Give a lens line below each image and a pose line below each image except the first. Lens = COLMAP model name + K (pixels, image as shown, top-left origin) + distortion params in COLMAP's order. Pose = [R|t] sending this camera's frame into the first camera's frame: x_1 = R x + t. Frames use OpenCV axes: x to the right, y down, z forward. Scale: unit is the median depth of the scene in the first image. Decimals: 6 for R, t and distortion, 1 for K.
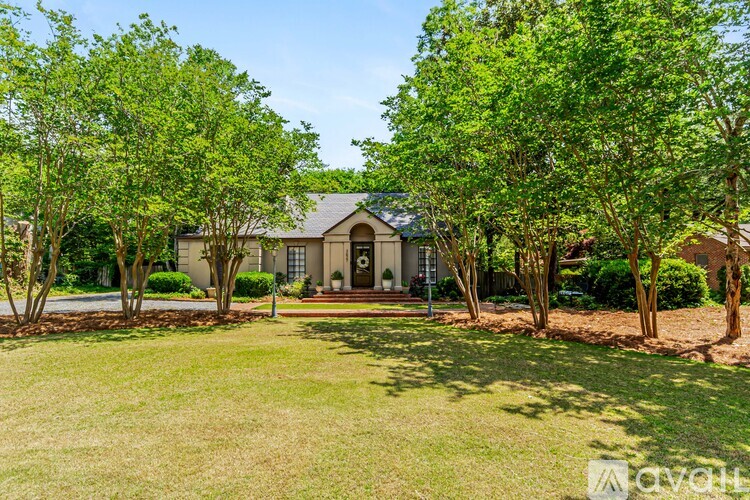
lens RADIAL K [[427.8, 0, 375.0], [0, 427.8, 250.0], [0, 0, 1]] dist [-0.001260, -0.000815]
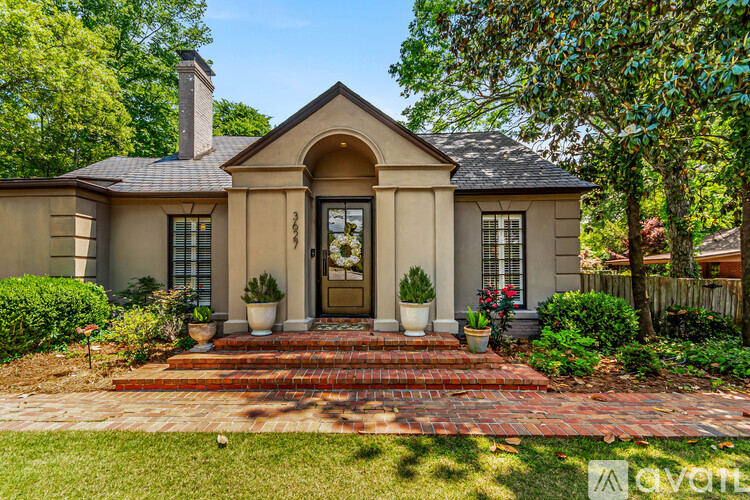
lens RADIAL K [[336.0, 0, 374.4], [0, 336.0, 272.7], [0, 0, 1]] dist [0.003507, 0.000442]
pose [[0.999960, 0.002214, -0.008620, -0.000200], [-0.001795, 0.998835, 0.048226, 0.033585], [0.008716, -0.048208, 0.998799, 0.720567]]
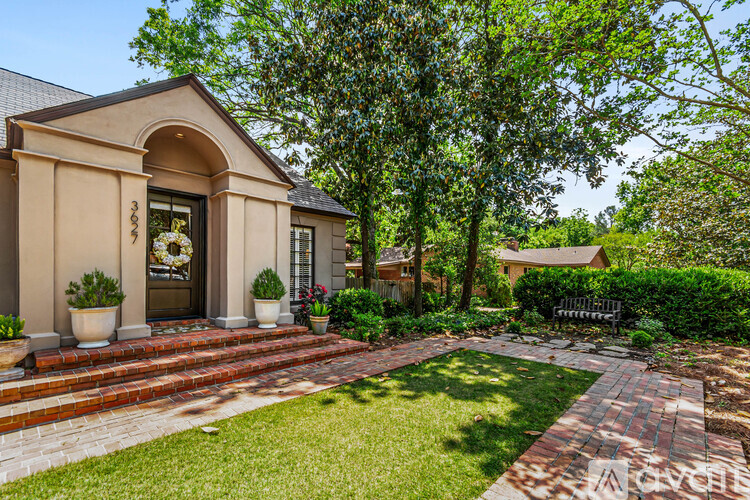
lens RADIAL K [[336.8, 0, 373.1], [0, 336.8, 281.2], [0, 0, 1]] dist [-0.001250, -0.000129]
pose [[0.675553, 0.003008, 0.737305, -0.123374], [-0.052071, 0.997689, 0.043639, 0.034679], [-0.735471, -0.067873, 0.674149, 0.708954]]
